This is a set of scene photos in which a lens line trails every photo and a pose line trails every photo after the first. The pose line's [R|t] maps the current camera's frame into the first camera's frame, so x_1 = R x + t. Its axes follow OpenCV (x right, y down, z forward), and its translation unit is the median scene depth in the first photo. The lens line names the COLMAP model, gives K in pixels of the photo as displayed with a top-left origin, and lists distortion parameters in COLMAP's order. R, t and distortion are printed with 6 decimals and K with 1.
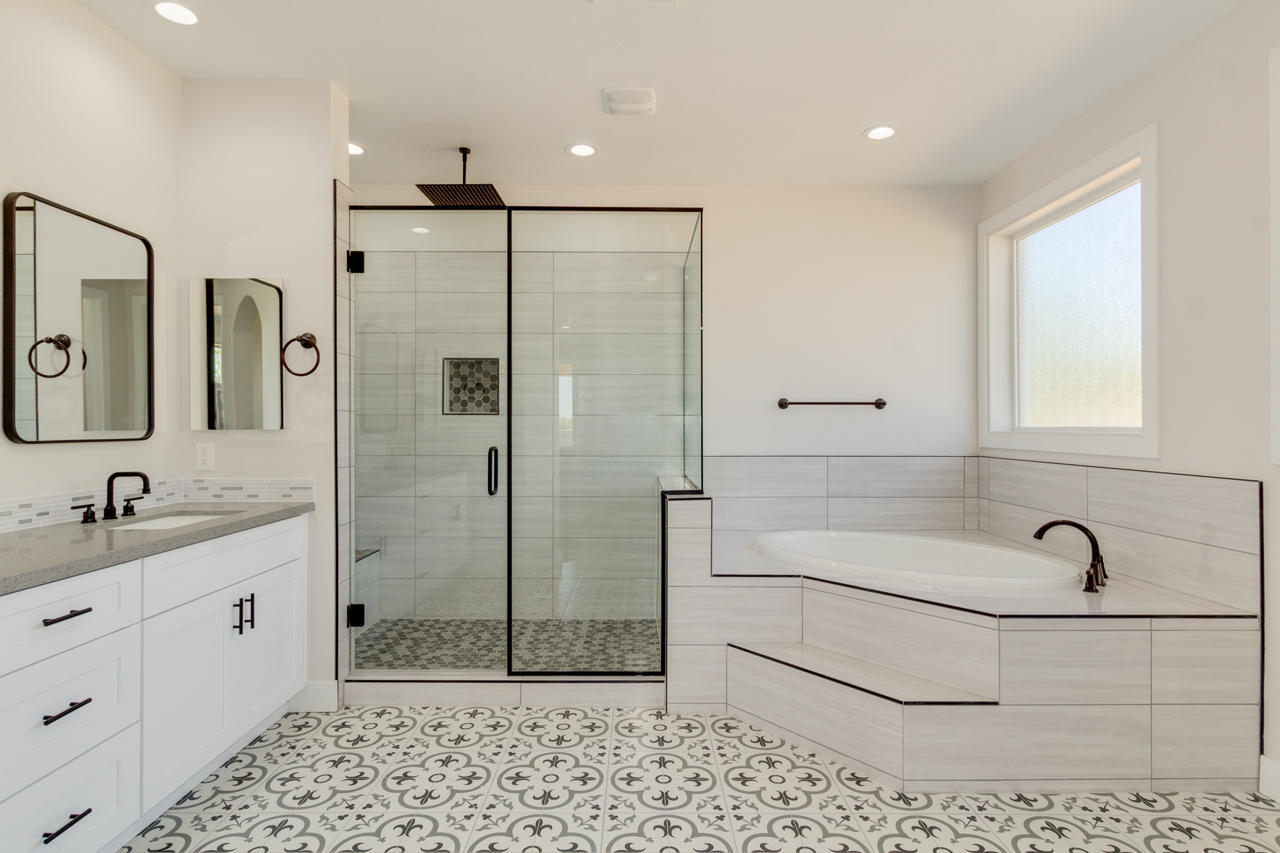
lens RADIAL K [[598.4, 0, 642.3], [0, 598.4, 426.0], [0, 0, 1]] dist [-0.001461, -0.000182]
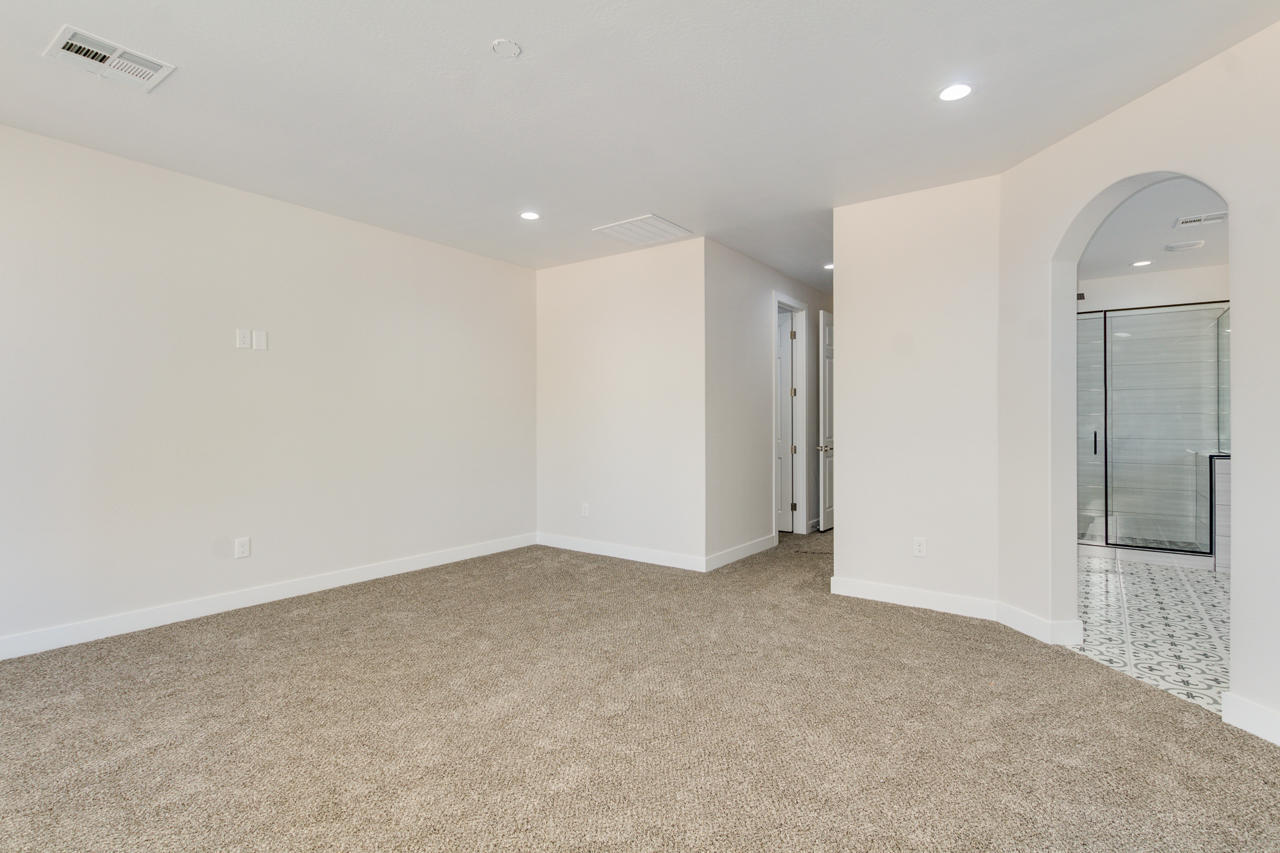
lens RADIAL K [[598.4, 0, 637.2], [0, 598.4, 423.7], [0, 0, 1]] dist [-0.001461, -0.000182]
pose [[0.812330, 0.002048, -0.583194, -0.351435], [-0.005143, 0.999980, -0.003651, 0.030393], [0.583175, 0.005966, 0.812324, -1.636144]]
